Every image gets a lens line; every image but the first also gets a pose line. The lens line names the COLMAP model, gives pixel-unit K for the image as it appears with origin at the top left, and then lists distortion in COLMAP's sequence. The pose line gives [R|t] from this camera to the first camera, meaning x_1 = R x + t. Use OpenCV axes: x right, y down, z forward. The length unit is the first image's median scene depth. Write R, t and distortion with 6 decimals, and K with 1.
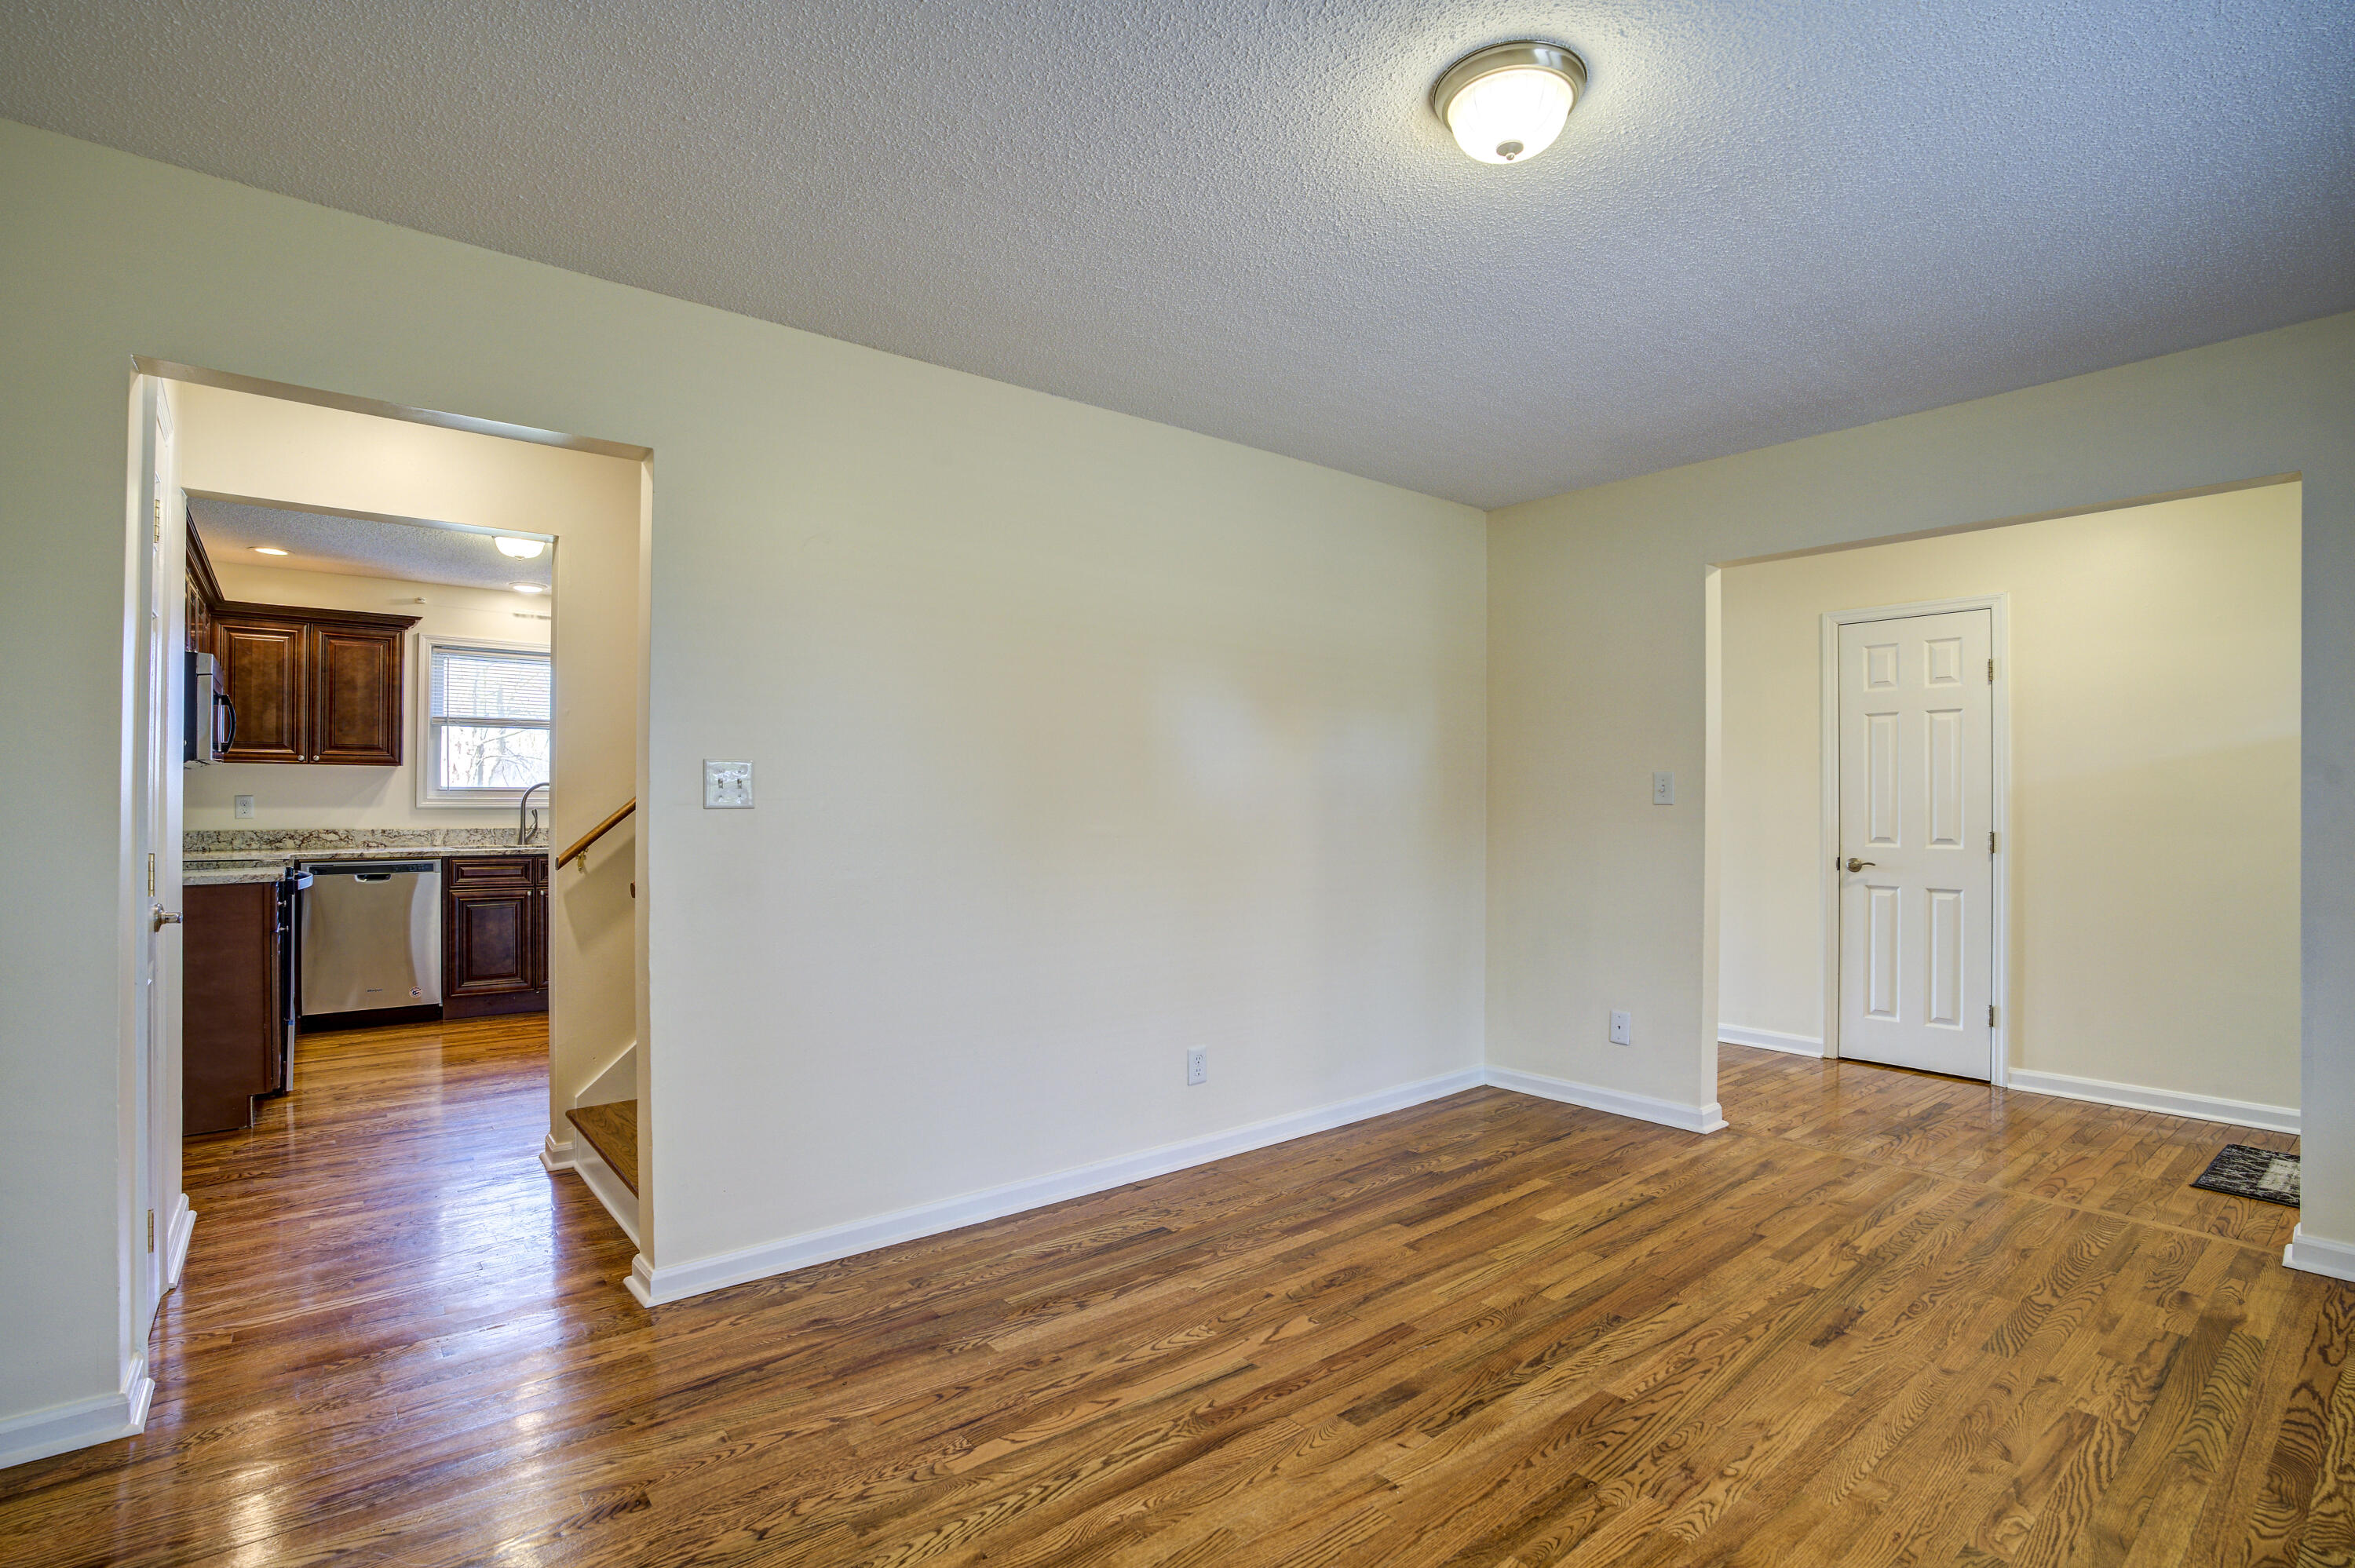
lens RADIAL K [[1100.5, 0, 1180.7], [0, 1100.5, 800.4], [0, 0, 1]] dist [-0.055889, 0.022728]
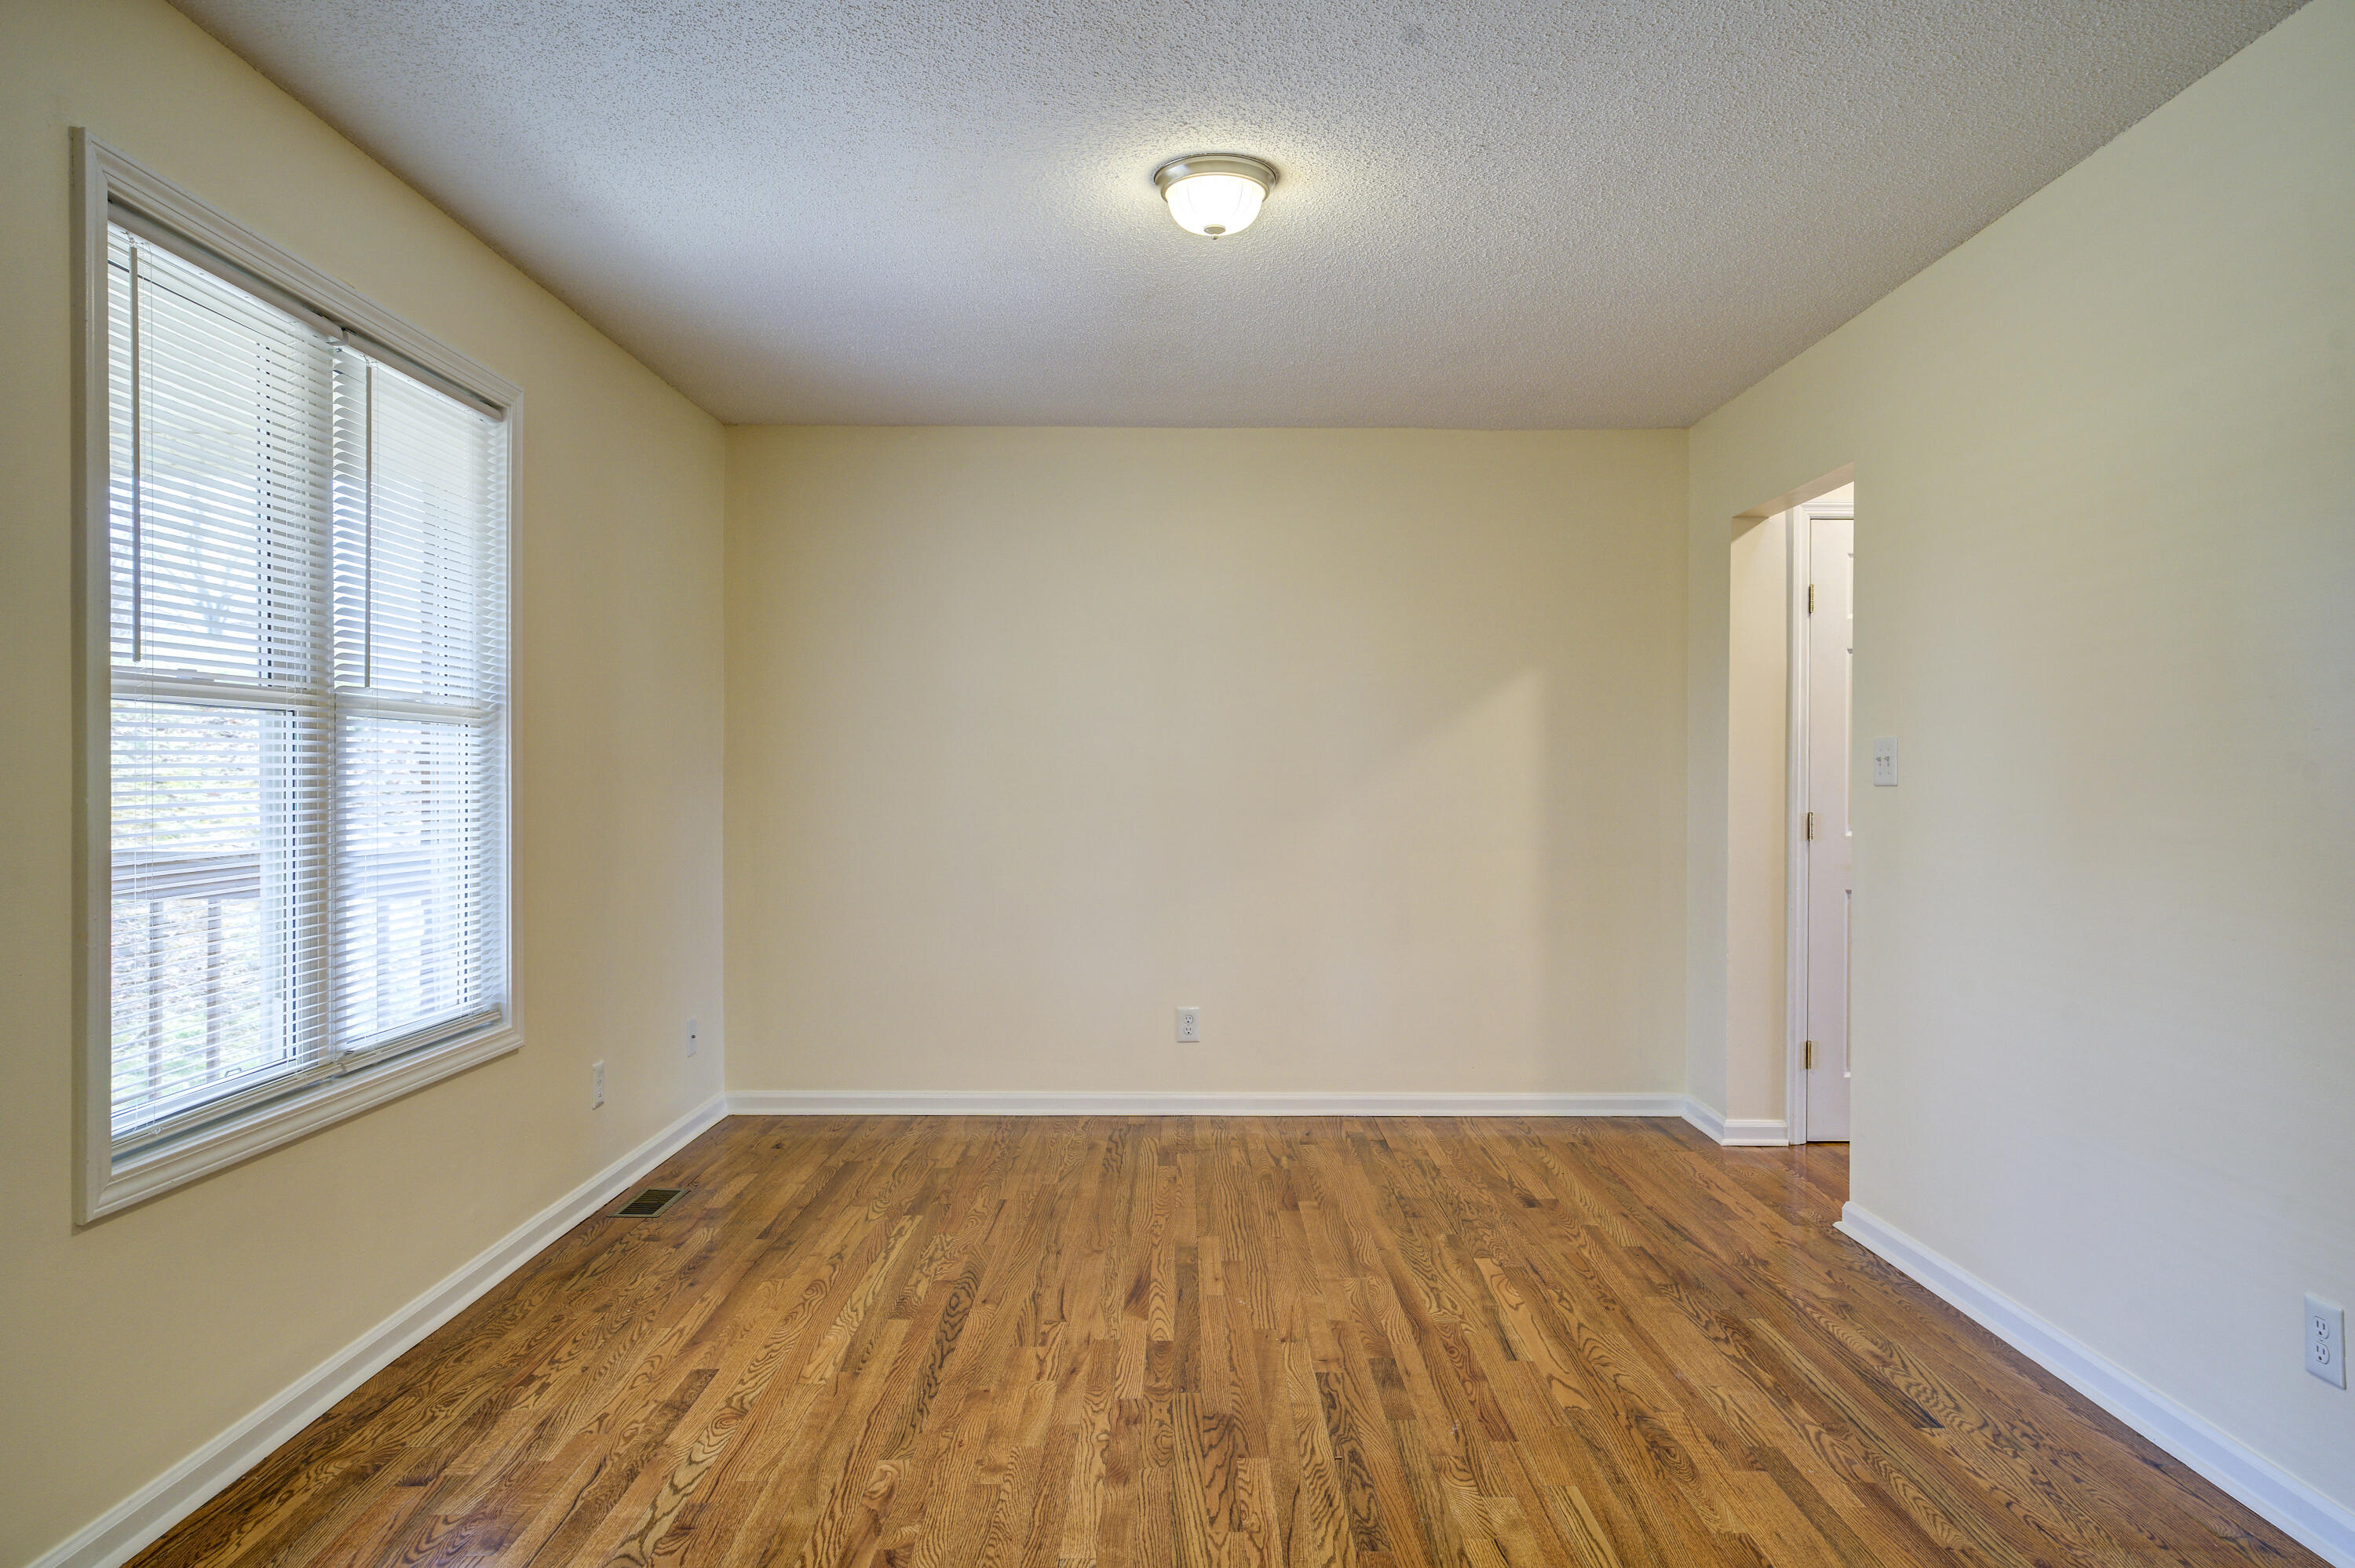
lens RADIAL K [[1605.5, 0, 1177.5], [0, 1605.5, 784.0], [0, 0, 1]] dist [-0.000791, 0.000258]
pose [[-0.639152, -0.001180, -0.769080, 0.651647], [-0.001058, 0.999999, -0.000656, 0.002624], [0.769080, 0.000394, -0.639152, 0.805114]]
